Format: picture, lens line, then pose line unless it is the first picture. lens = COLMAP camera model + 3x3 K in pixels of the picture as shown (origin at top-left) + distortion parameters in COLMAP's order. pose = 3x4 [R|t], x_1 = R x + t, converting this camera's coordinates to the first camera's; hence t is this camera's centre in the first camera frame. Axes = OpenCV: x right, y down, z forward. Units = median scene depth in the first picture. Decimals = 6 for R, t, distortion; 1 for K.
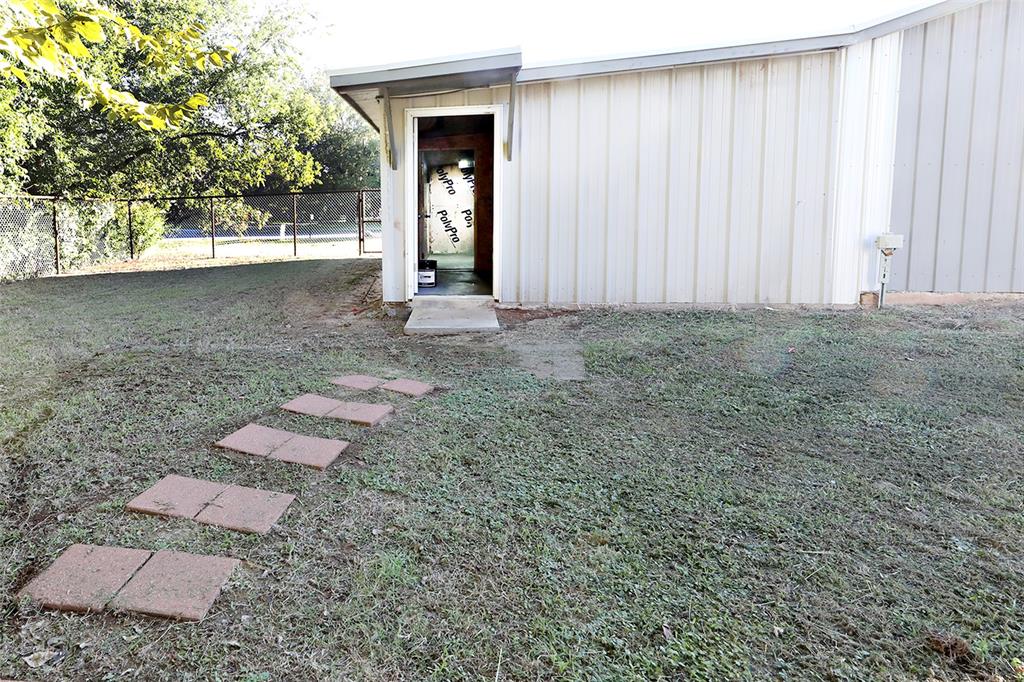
lens RADIAL K [[412.8, 0, 511.1], [0, 412.8, 338.6], [0, 0, 1]] dist [0.001637, -0.000435]
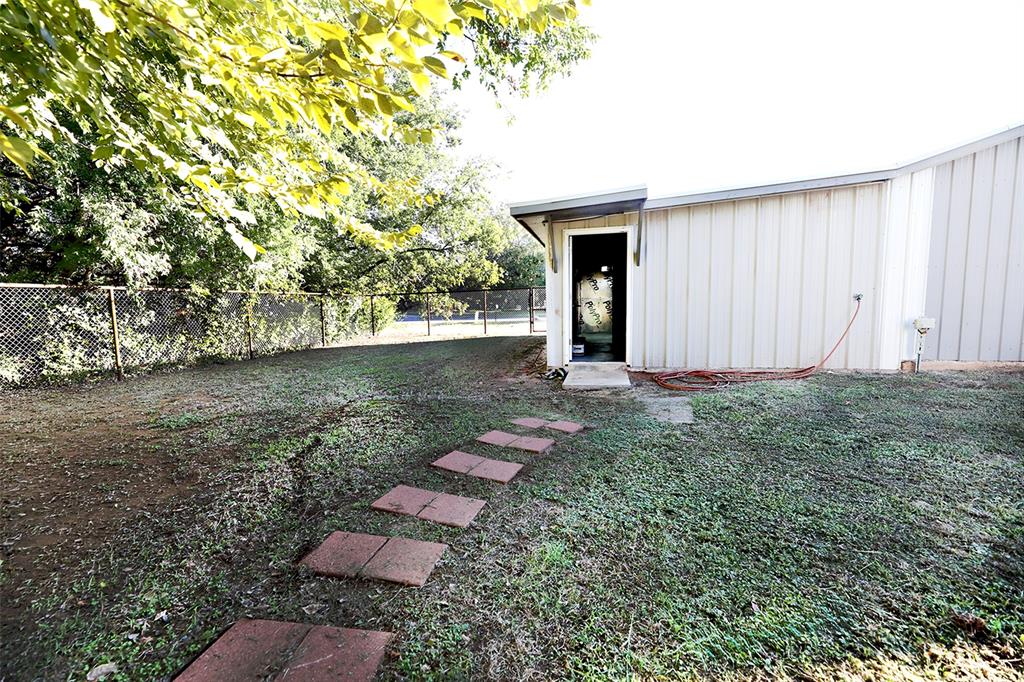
lens RADIAL K [[412.8, 0, 511.1], [0, 412.8, 338.6], [0, 0, 1]] dist [0.001637, -0.000435]
pose [[0.941266, -0.022323, -0.336927, 0.062099], [-0.028226, 0.989118, -0.144389, 0.030214], [0.336484, 0.145418, 0.930393, -0.446292]]
